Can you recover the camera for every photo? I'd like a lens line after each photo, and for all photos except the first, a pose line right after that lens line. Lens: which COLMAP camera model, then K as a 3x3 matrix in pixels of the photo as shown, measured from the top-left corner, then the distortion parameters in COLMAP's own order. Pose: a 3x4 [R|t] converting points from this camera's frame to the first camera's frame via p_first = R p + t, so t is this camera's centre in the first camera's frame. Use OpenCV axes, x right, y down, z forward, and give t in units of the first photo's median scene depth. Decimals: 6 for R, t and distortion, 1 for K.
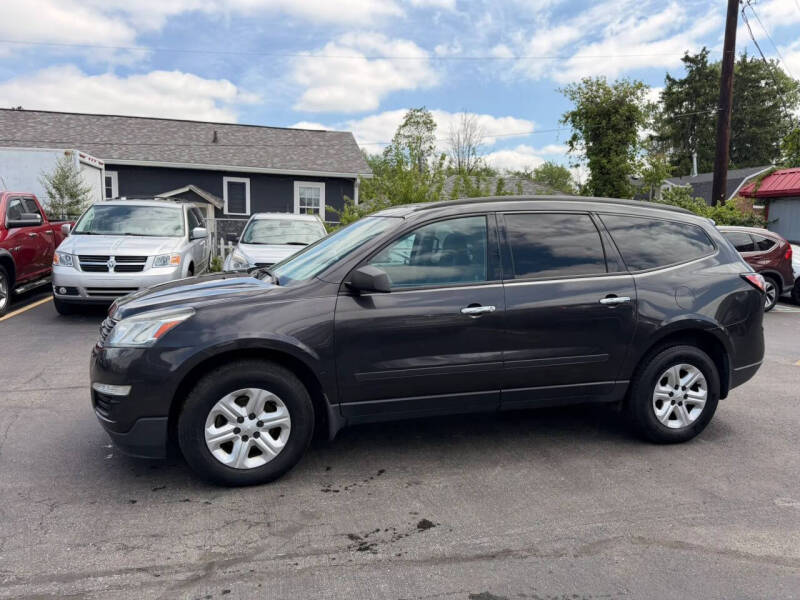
lens RADIAL K [[555.6, 0, 397.1], [0, 555.6, 295.8], [0, 0, 1]] dist [0.036904, -0.049686]
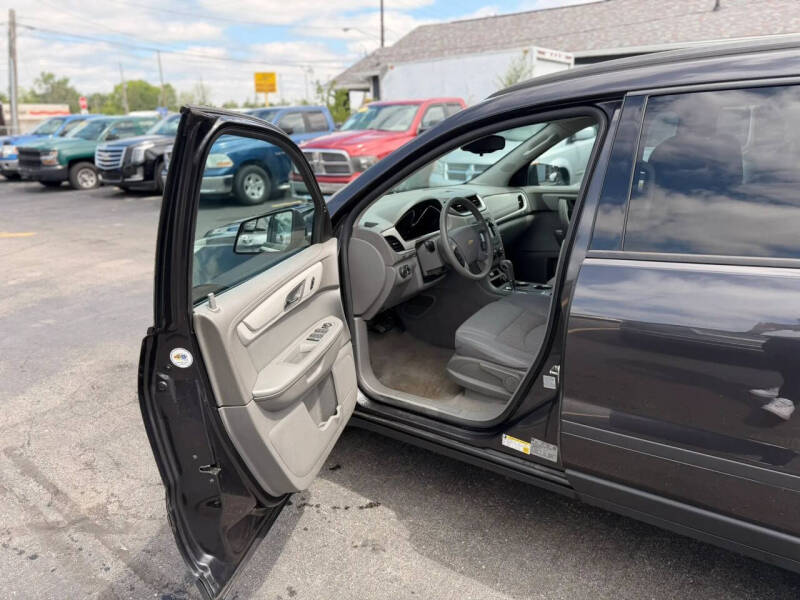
lens RADIAL K [[572.8, 0, 408.5], [0, 572.8, 291.3], [0, 0, 1]] dist [0.009551, -0.009397]
pose [[0.634228, 0.180893, -0.751687, 0.419939], [-0.053268, 0.980157, 0.190930, -0.067744], [0.771309, -0.081052, 0.631279, 0.530560]]
